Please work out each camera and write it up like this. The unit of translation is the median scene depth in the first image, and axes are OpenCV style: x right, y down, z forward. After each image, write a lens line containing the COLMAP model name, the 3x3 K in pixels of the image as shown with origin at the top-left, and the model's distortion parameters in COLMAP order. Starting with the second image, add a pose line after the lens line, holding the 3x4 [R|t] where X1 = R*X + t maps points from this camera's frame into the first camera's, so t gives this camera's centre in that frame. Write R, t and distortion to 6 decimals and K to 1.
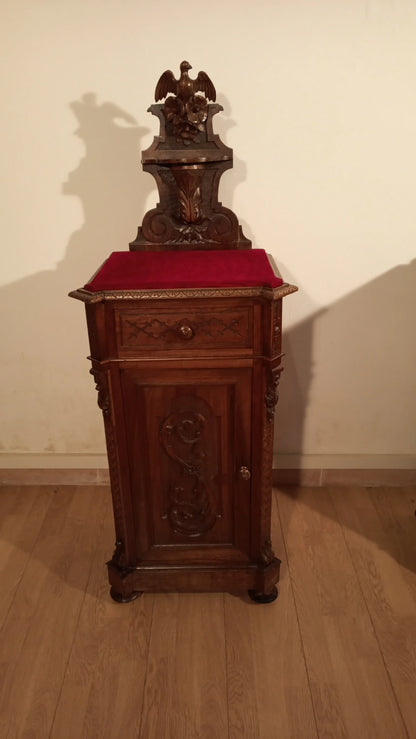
lens RADIAL K [[552.1, 0, 206.5], [0, 552.1, 369.8], [0, 0, 1]] dist [0.055867, -0.062810]
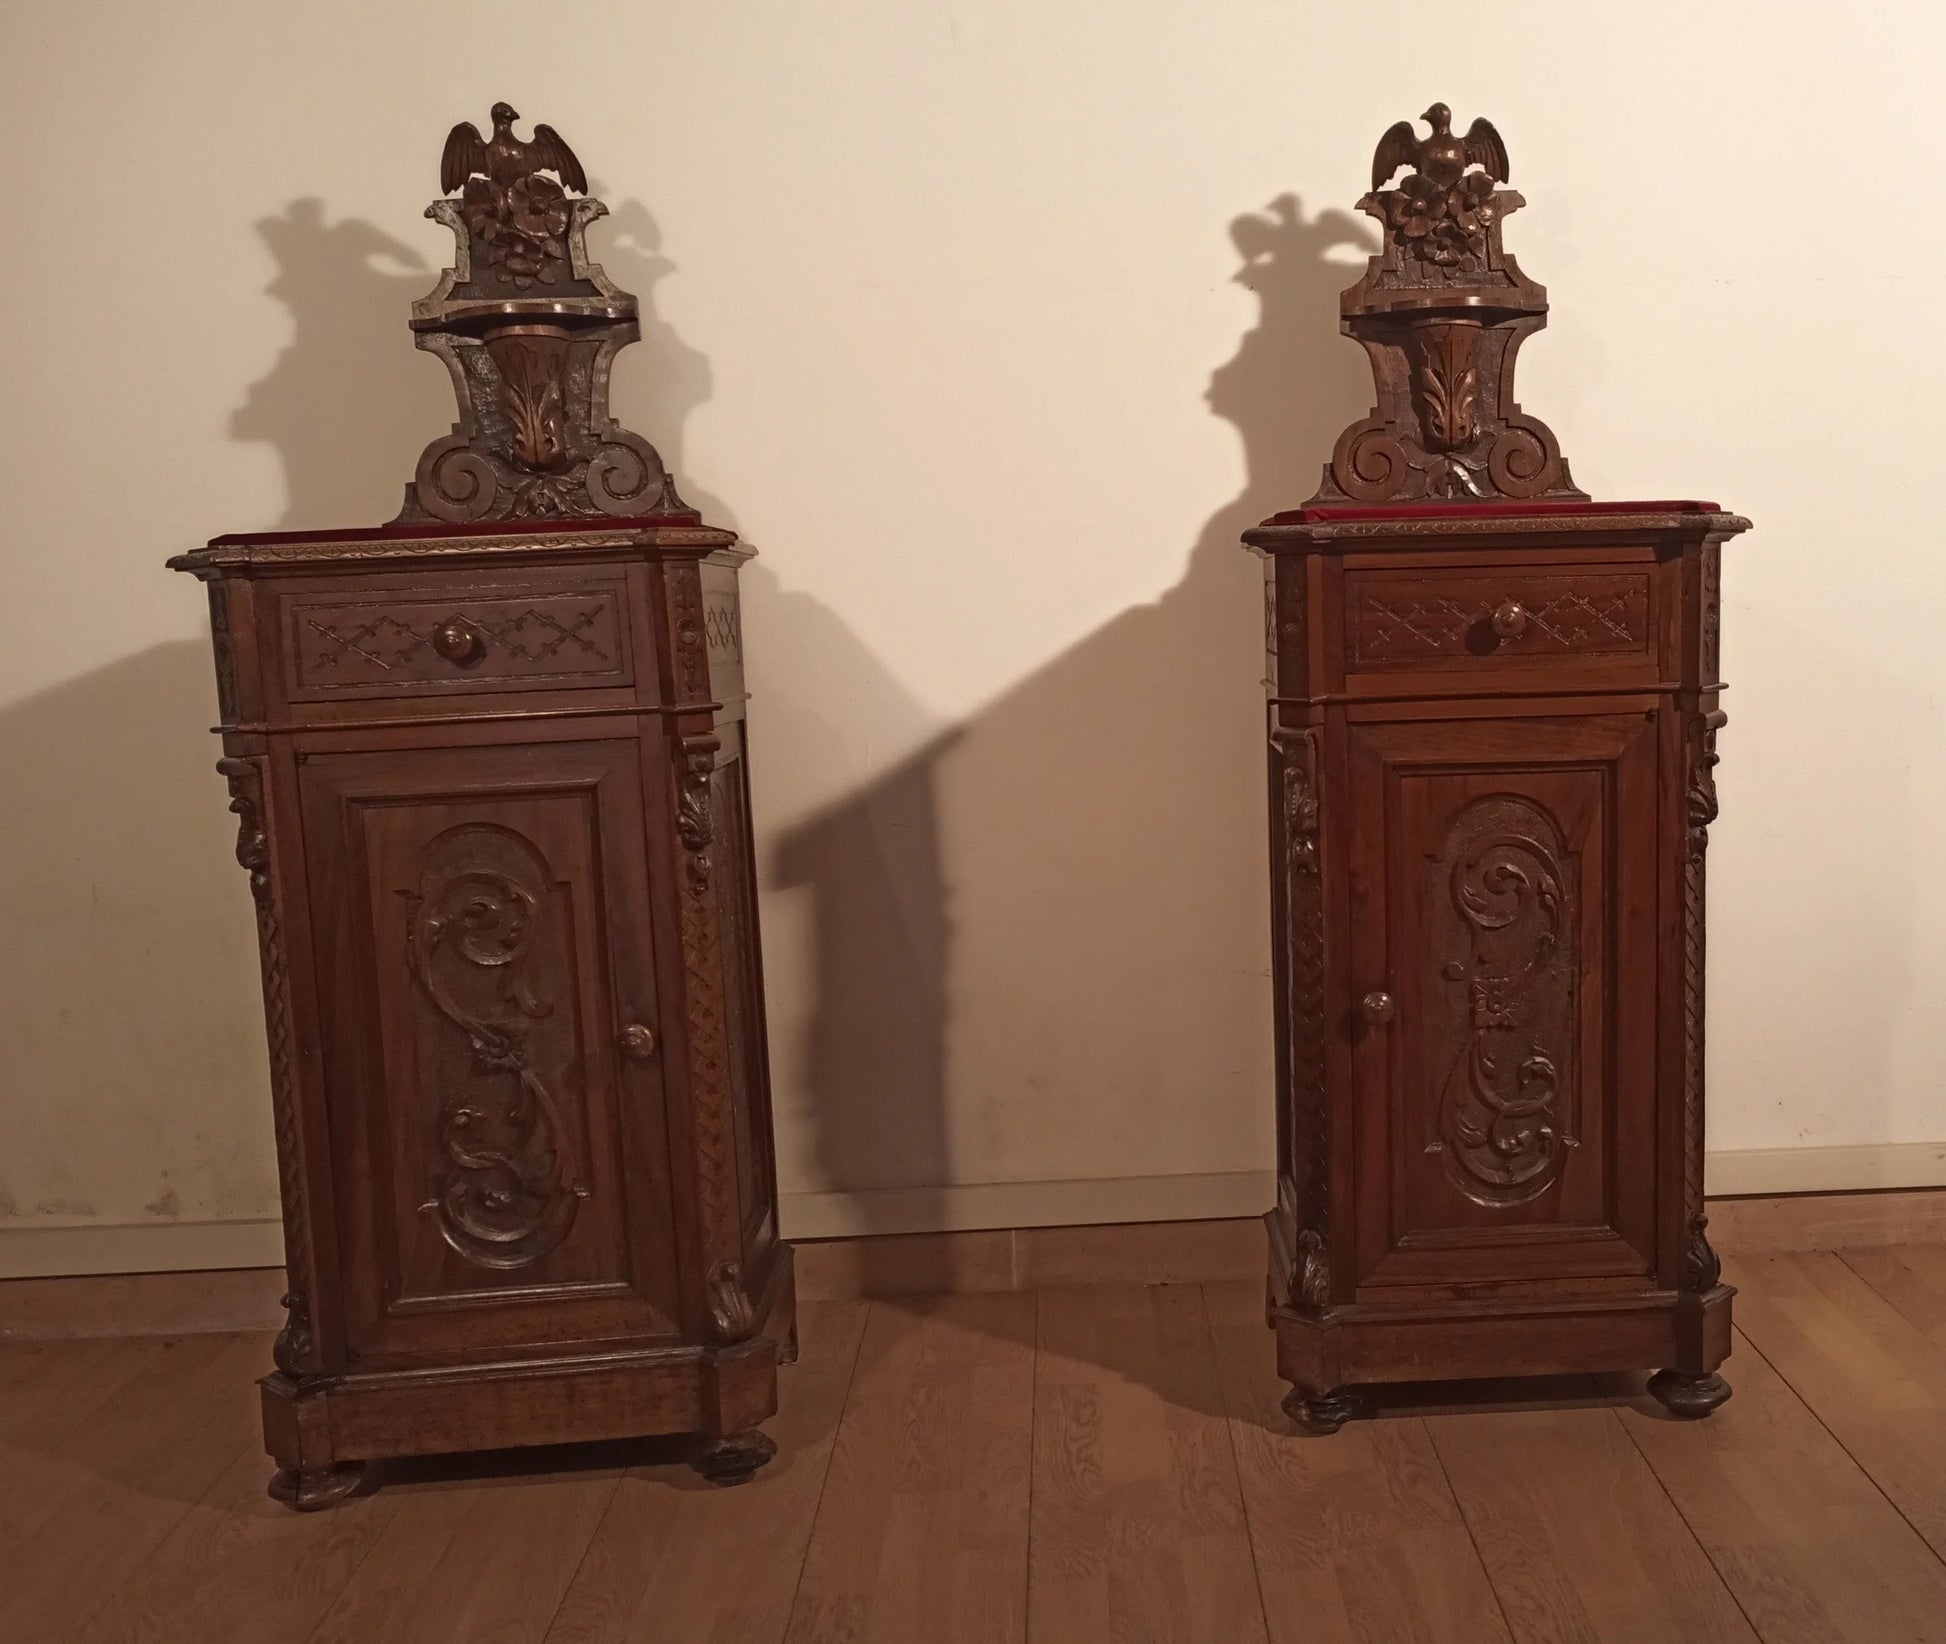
lens RADIAL K [[2167.8, 0, 1251.5], [0, 2167.8, 836.2], [0, 0, 1]] dist [0.040220, 0.000000]
pose [[0.995803, -0.033105, 0.085327, 0.338566], [0.058112, 0.948951, -0.310023, 0.503235], [-0.070708, 0.313680, 0.946892, -0.444962]]
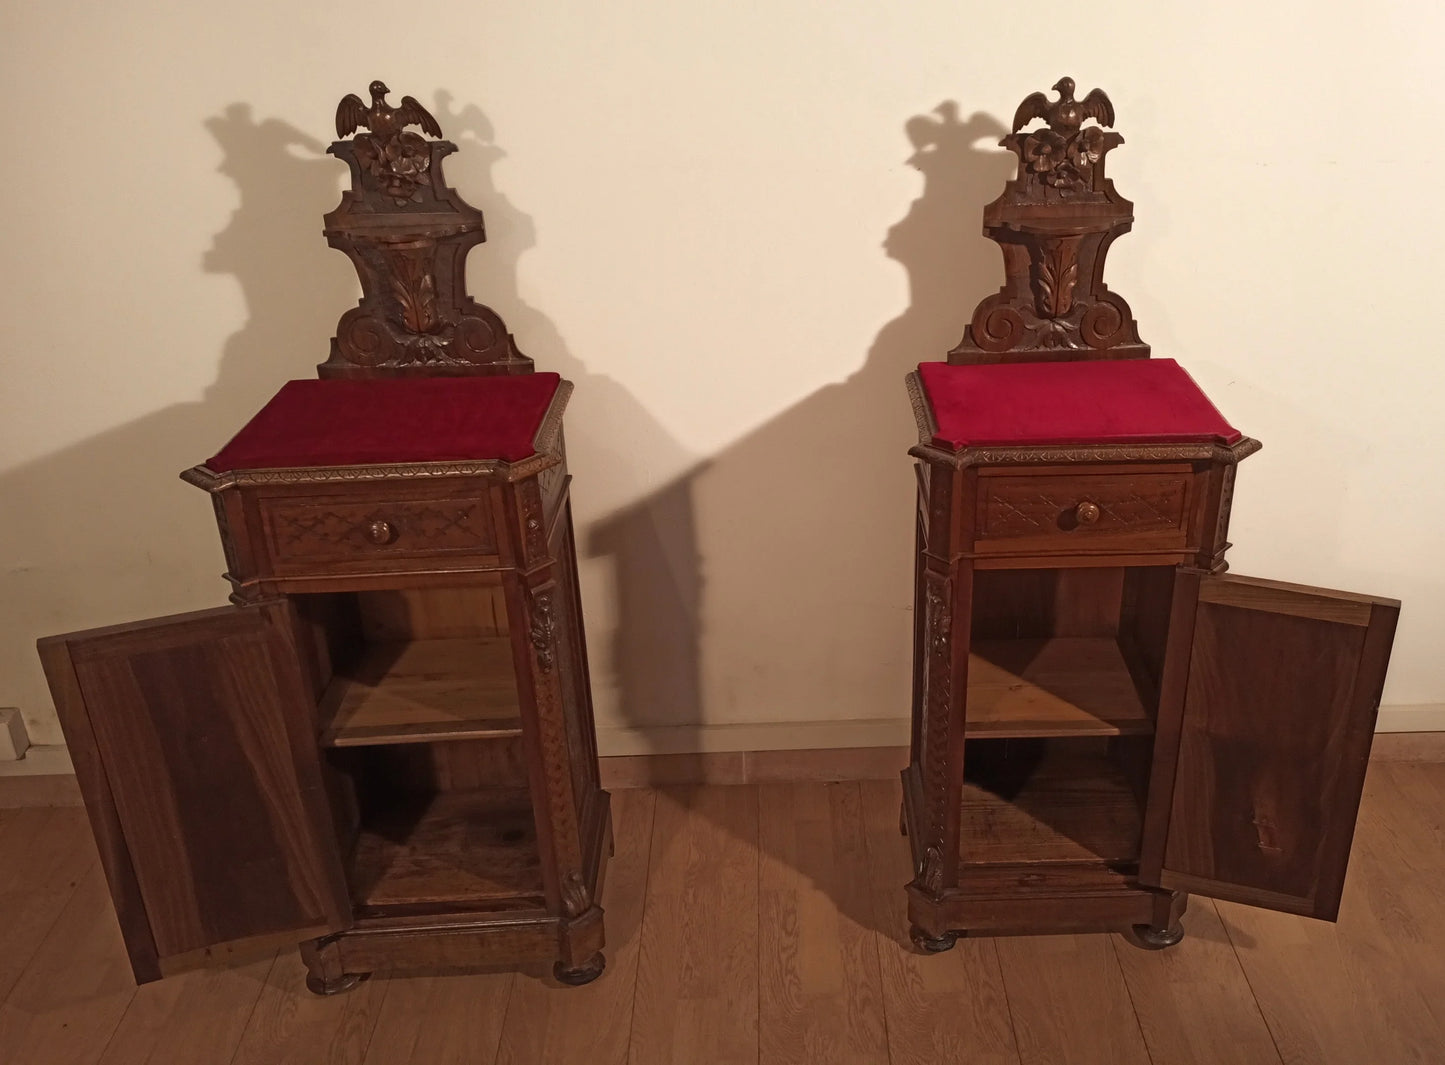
lens RADIAL K [[1397.1, 0, 849.7], [0, 1397.1, 536.1], [0, 0, 1]] dist [0.034086, 0.000000]
pose [[0.998161, -0.023416, 0.055905, 0.328018], [0.022756, 0.999664, 0.012410, -0.059196], [-0.056177, -0.011115, 0.998359, -0.485220]]
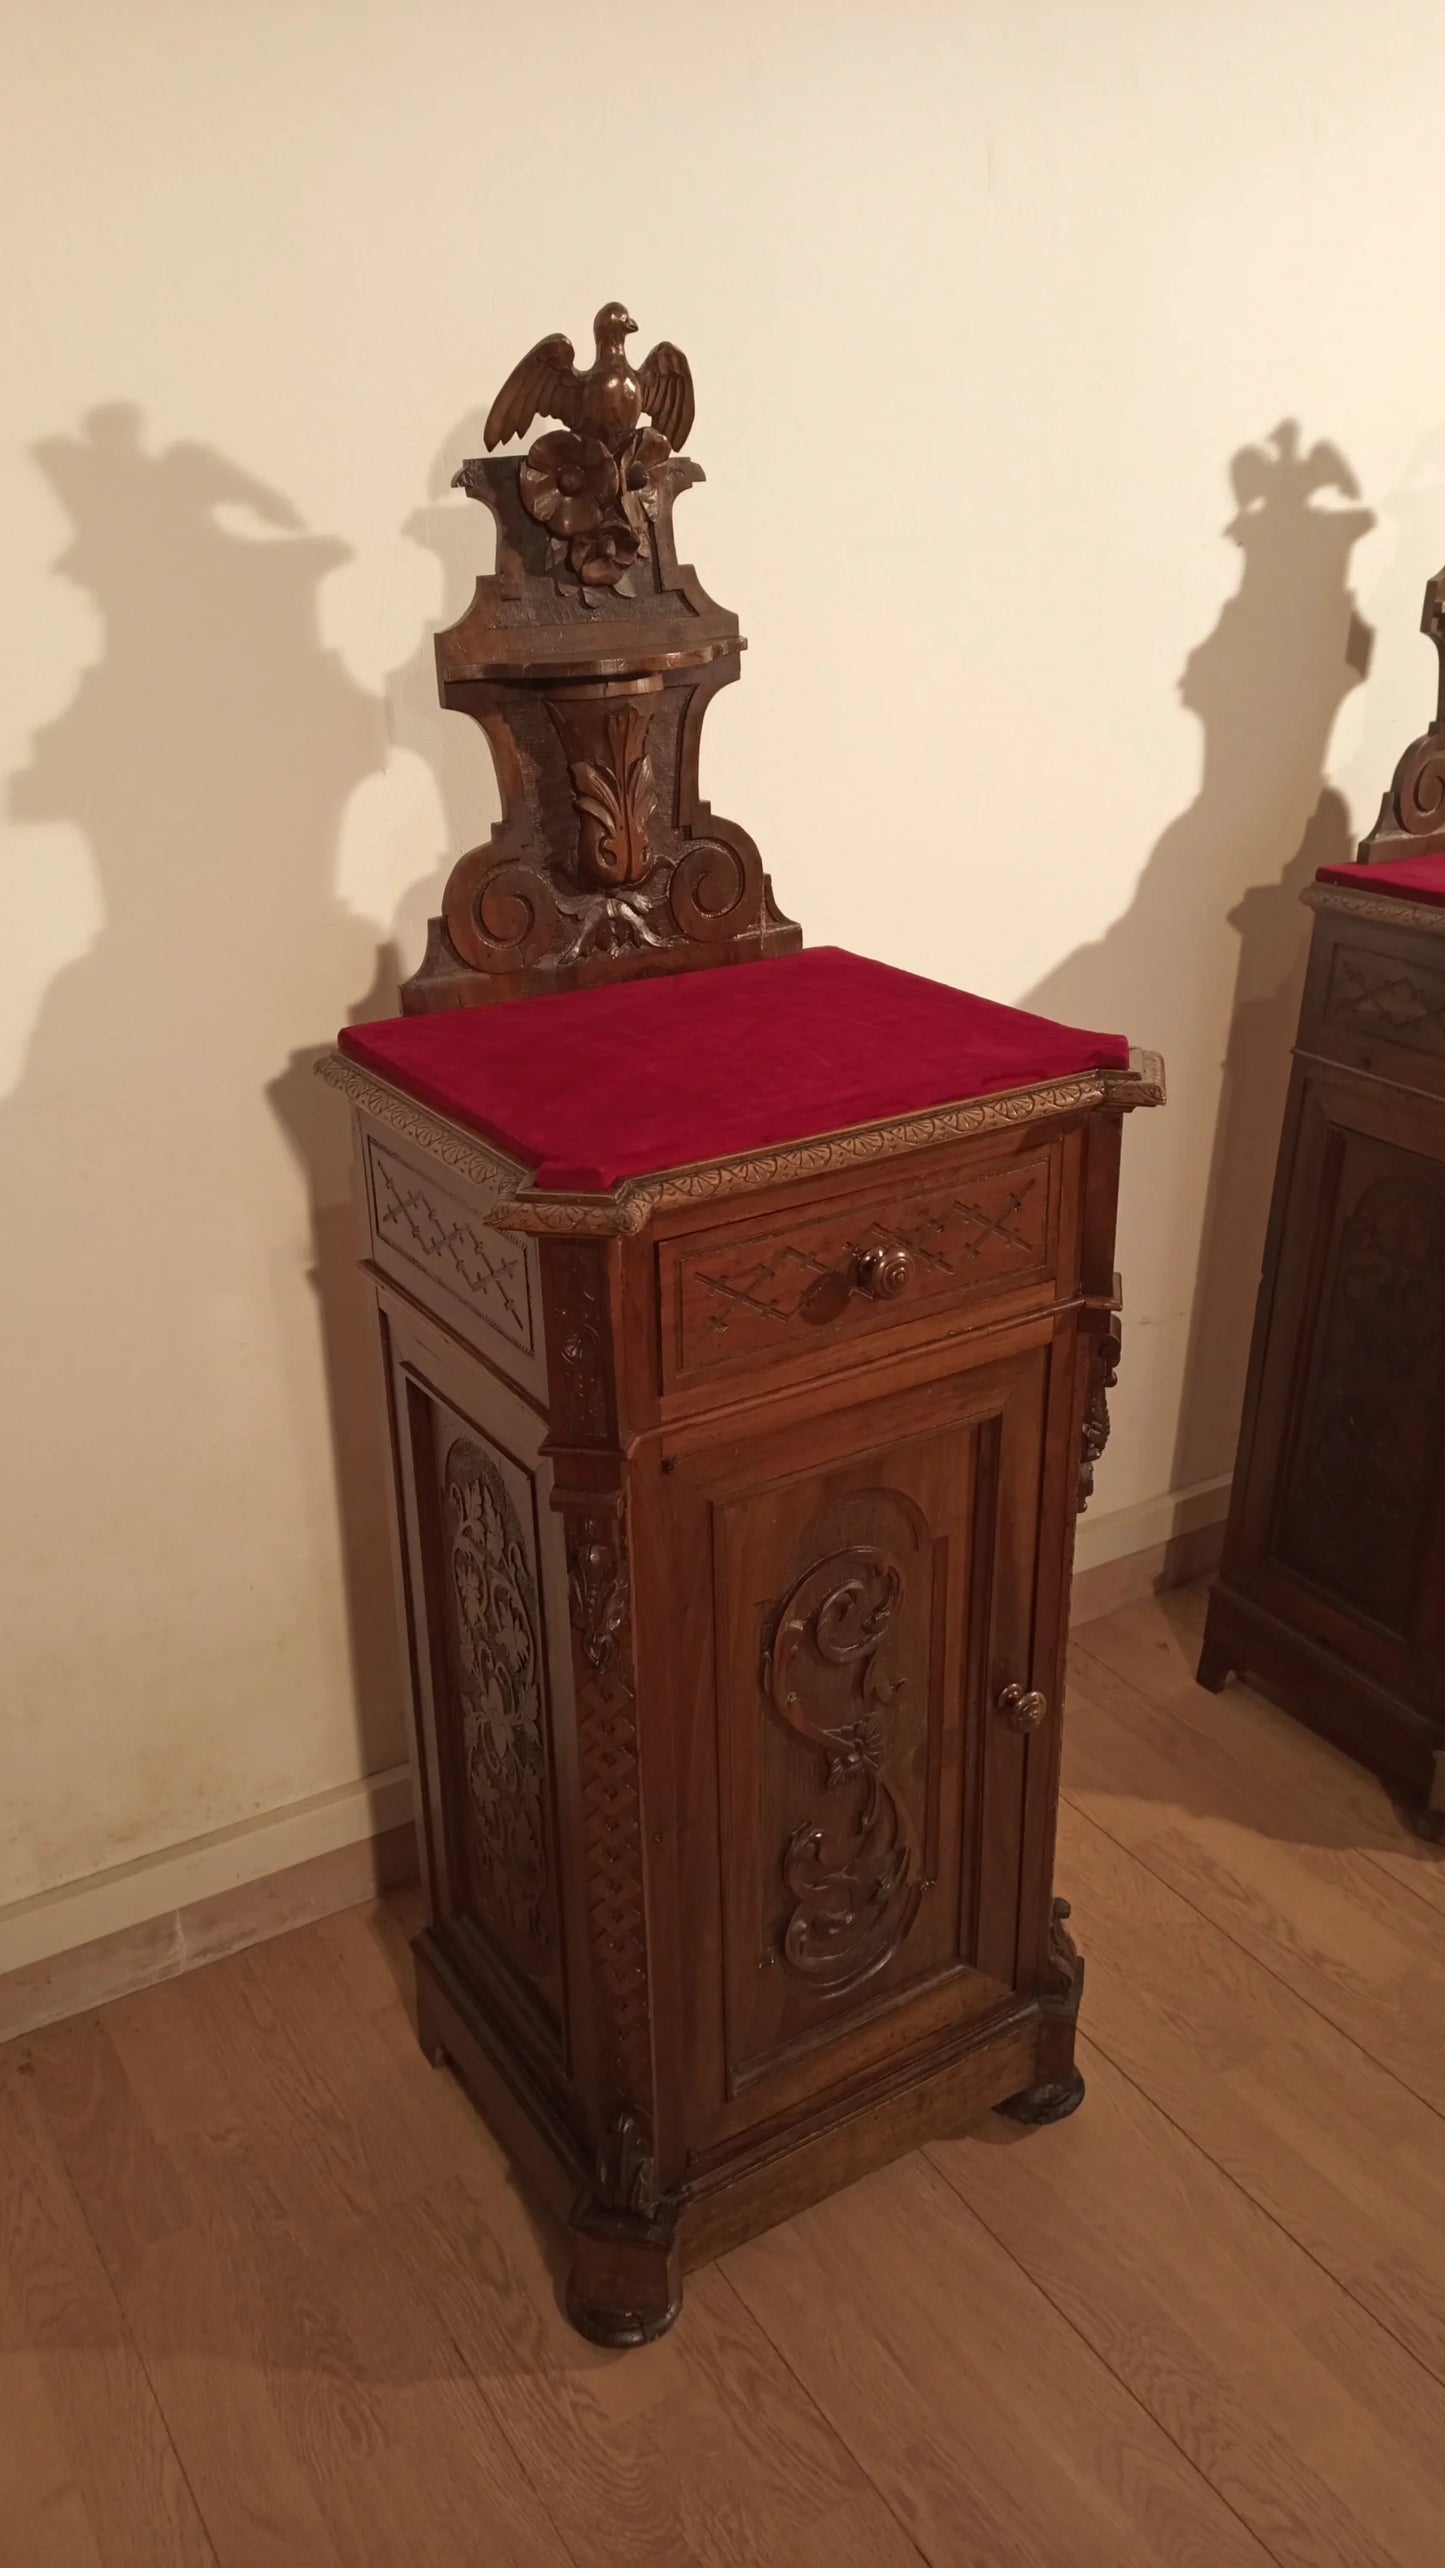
lens RADIAL K [[1918.6, 0, 714.0], [0, 1918.6, 1289.8], [0, 0, 1]] dist [0.055867, -0.062810]
pose [[0.847859, -0.207533, 0.487920, -0.487727], [0.215890, 0.975606, 0.039814, -0.096832], [-0.484280, 0.071581, 0.871980, 0.163125]]
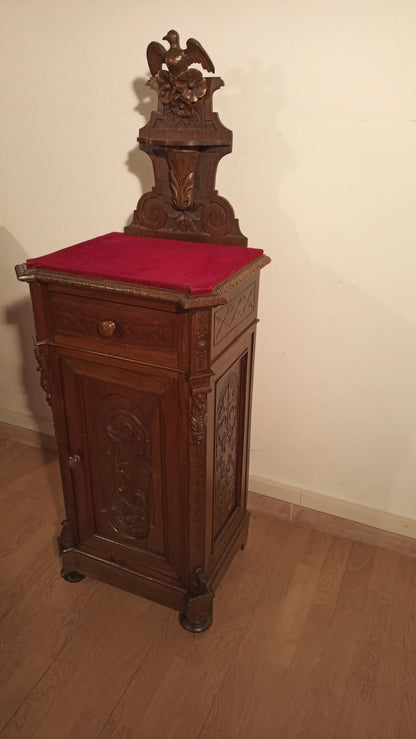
lens RADIAL K [[552.1, 0, 208.3], [0, 552.1, 371.4], [0, 0, 1]] dist [0.055867, -0.062810]
pose [[0.916774, 0.189444, -0.351619, 1.039731], [-0.182416, 0.981773, 0.053346, -0.066962], [0.355316, 0.015235, 0.934622, 0.172368]]
